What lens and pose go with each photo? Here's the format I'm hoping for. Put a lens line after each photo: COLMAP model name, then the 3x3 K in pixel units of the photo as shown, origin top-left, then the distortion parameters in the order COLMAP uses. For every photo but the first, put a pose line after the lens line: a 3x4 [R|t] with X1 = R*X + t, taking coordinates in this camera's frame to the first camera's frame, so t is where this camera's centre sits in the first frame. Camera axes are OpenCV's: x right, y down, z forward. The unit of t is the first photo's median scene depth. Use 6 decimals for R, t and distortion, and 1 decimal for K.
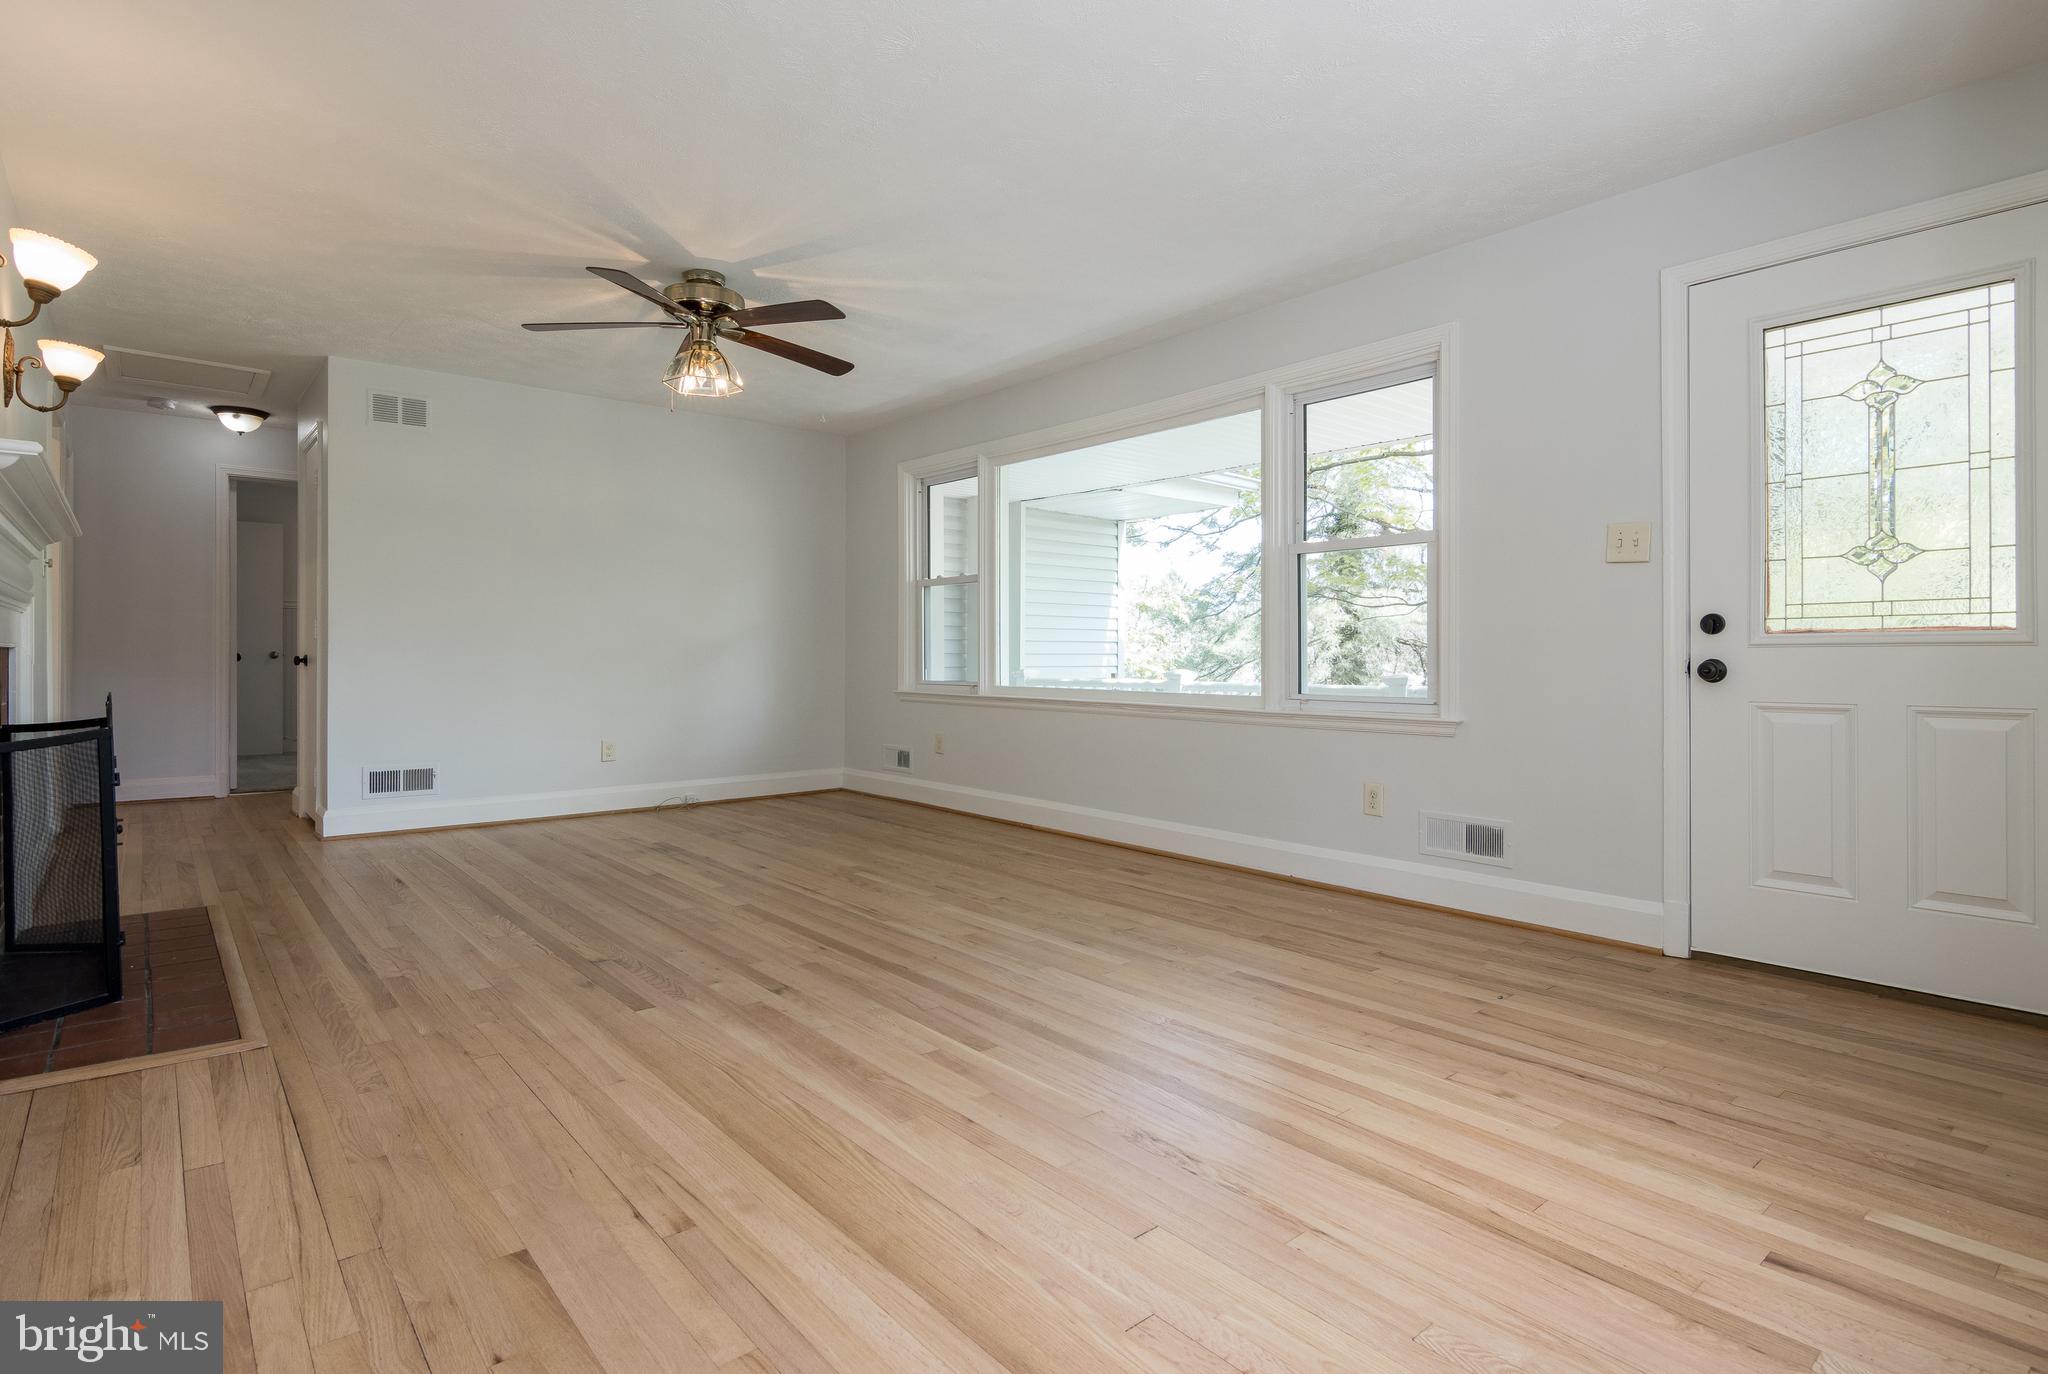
lens RADIAL K [[1064.4, 0, 1018.9], [0, 1064.4, 657.0], [0, 0, 1]] dist [0.024201, -0.020867]
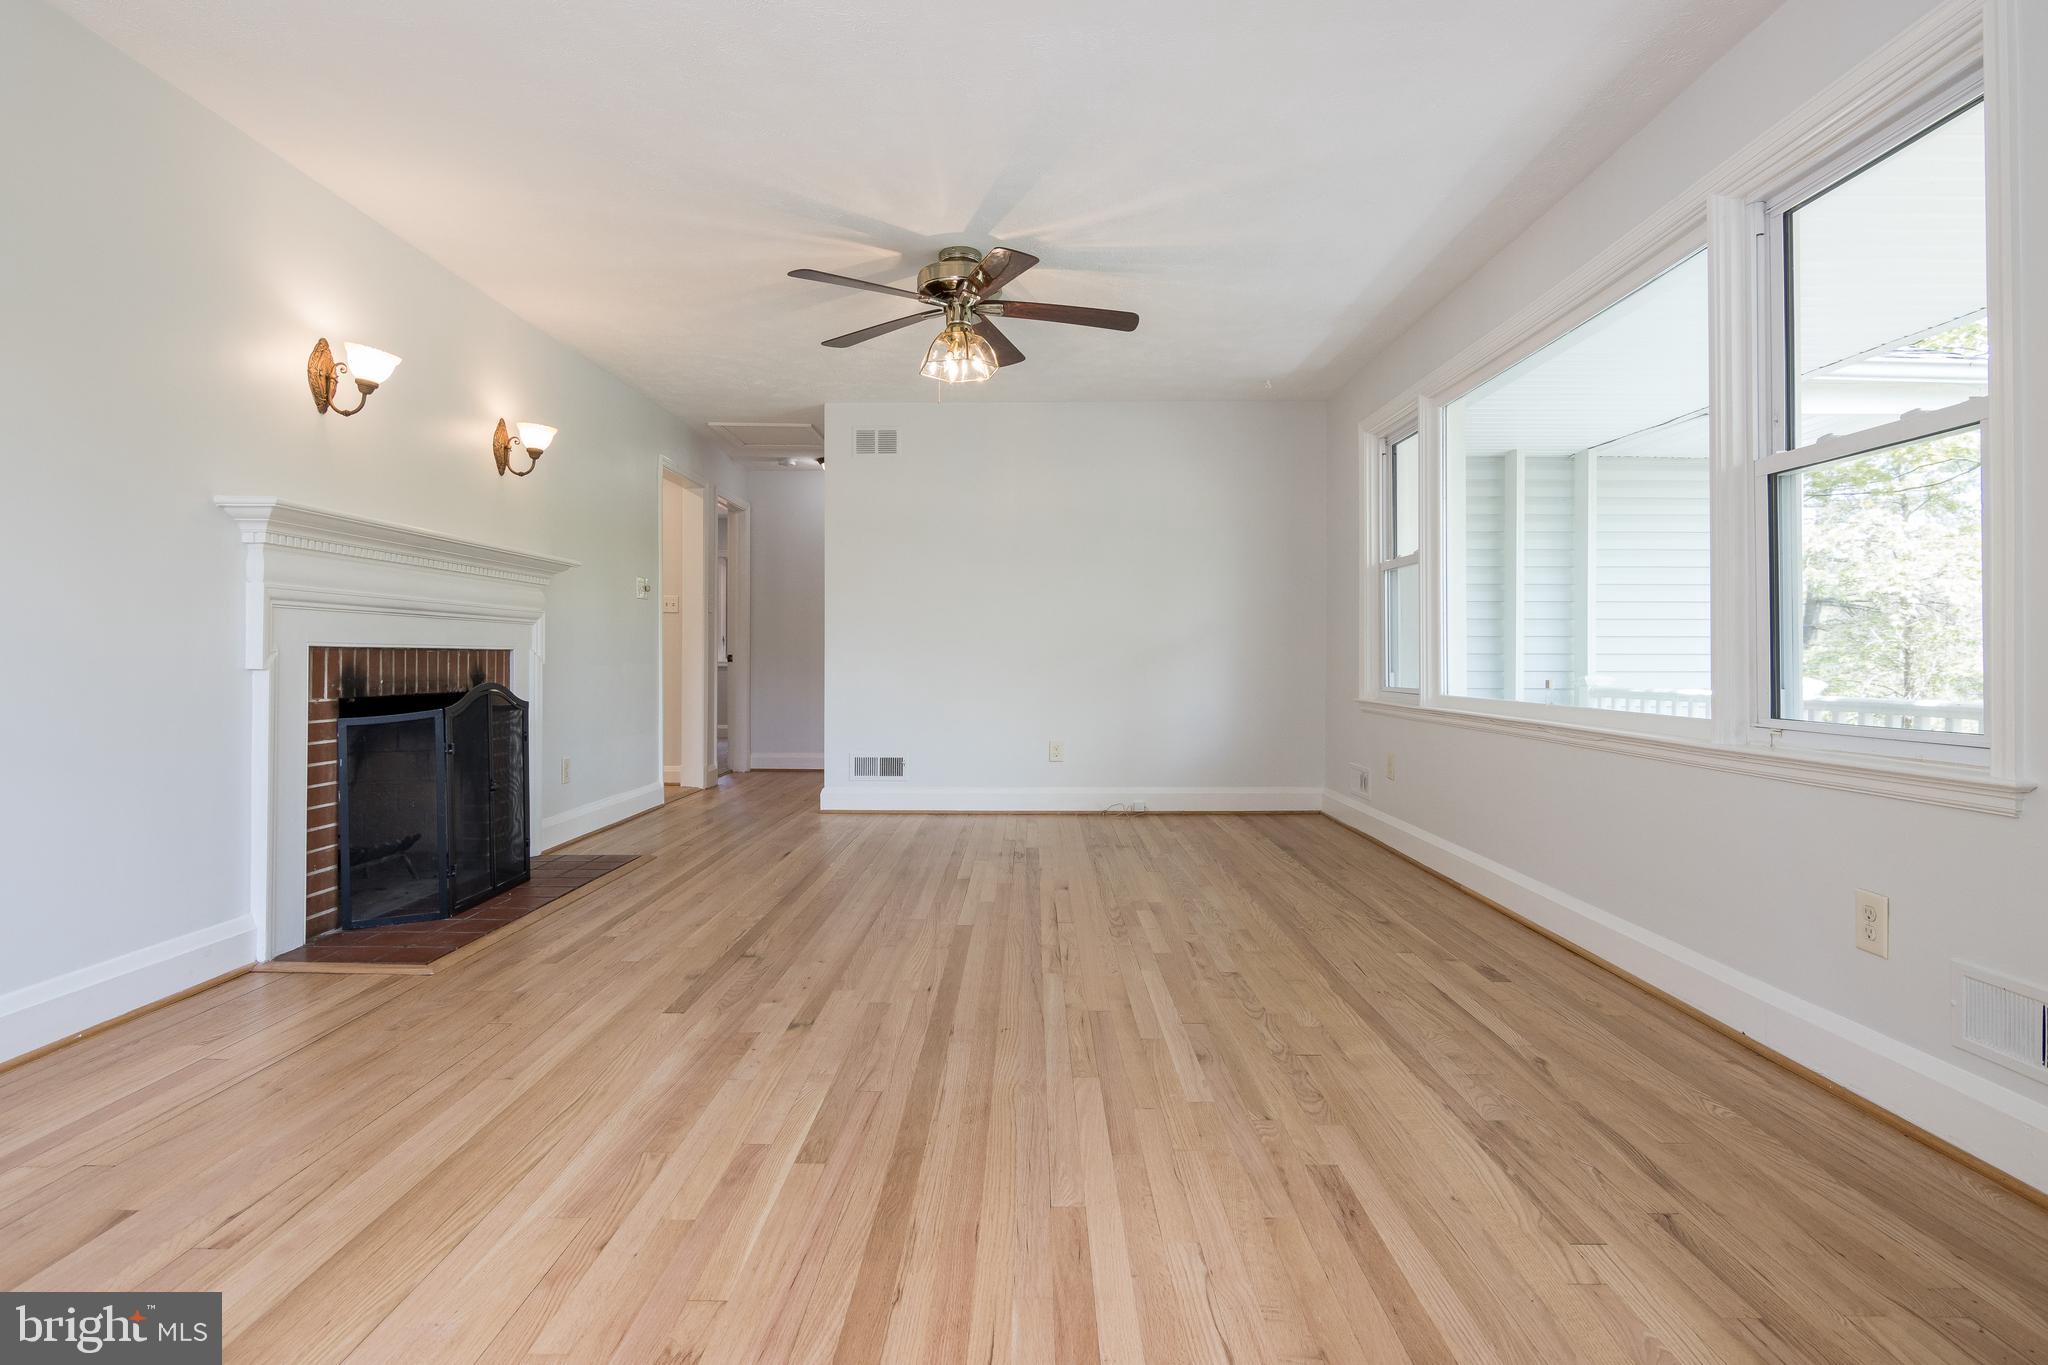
lens RADIAL K [[1064.4, 0, 1018.9], [0, 1064.4, 652.5], [0, 0, 1]] dist [0.024201, -0.020867]
pose [[0.748431, -0.005078, -0.663193, 0.400767], [-0.000864, 0.999962, -0.008632, 0.005408], [0.663212, 0.007033, 0.748398, 0.353309]]
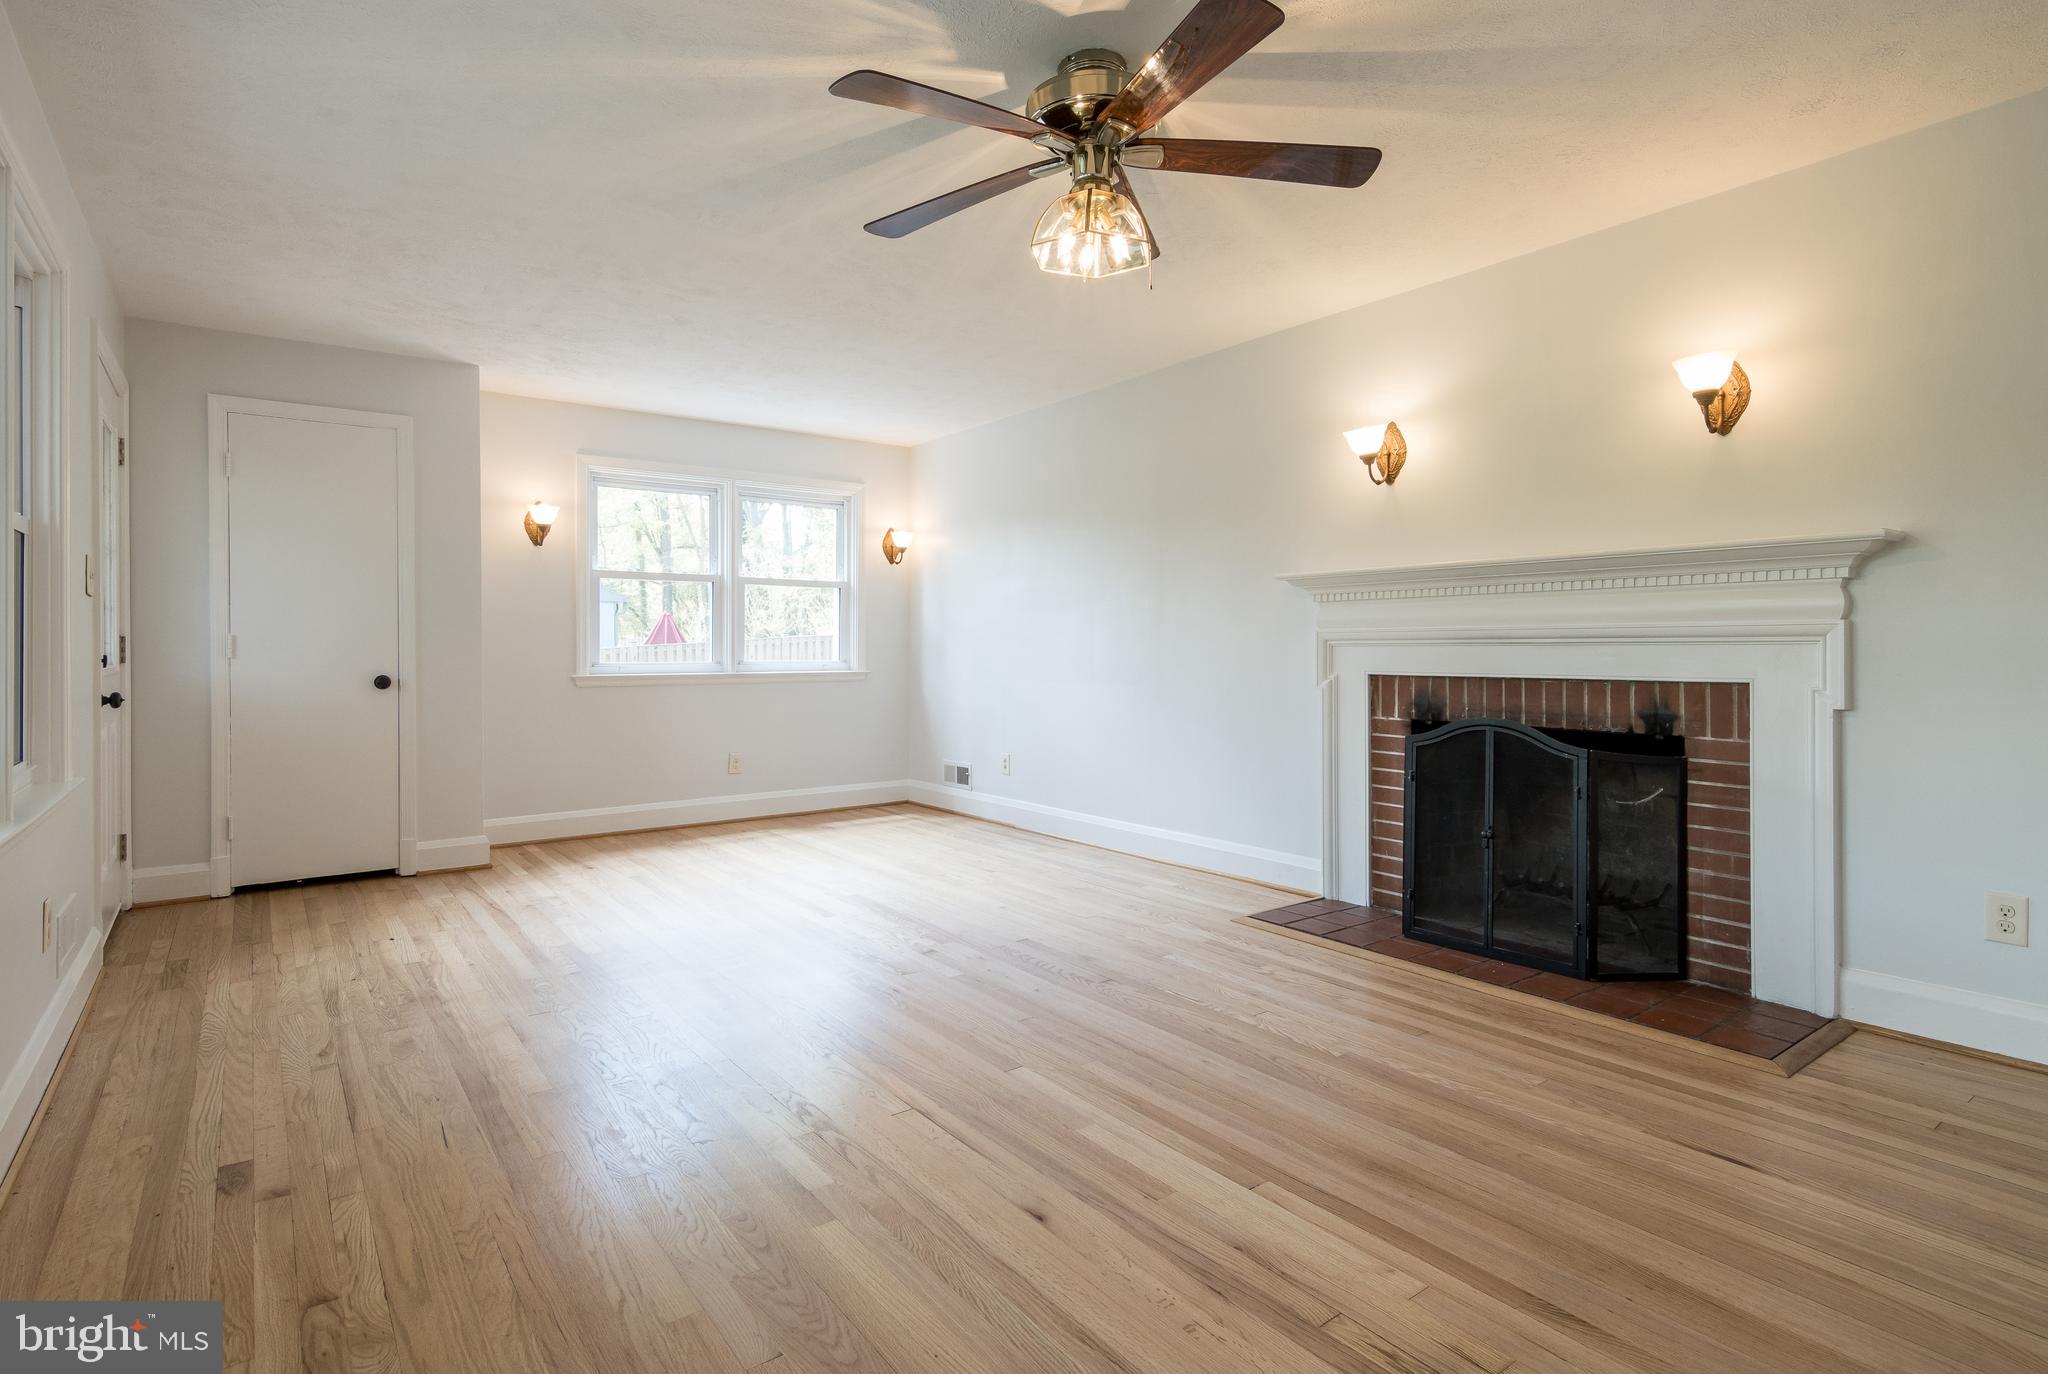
lens RADIAL K [[1064.4, 0, 1018.9], [0, 1064.4, 657.0], [0, 0, 1]] dist [0.024201, -0.020867]
pose [[-0.995996, -0.004283, 0.089298, -0.343157], [-0.002804, 0.999857, 0.016673, -0.041603], [-0.089357, 0.016356, -0.995865, 1.746796]]
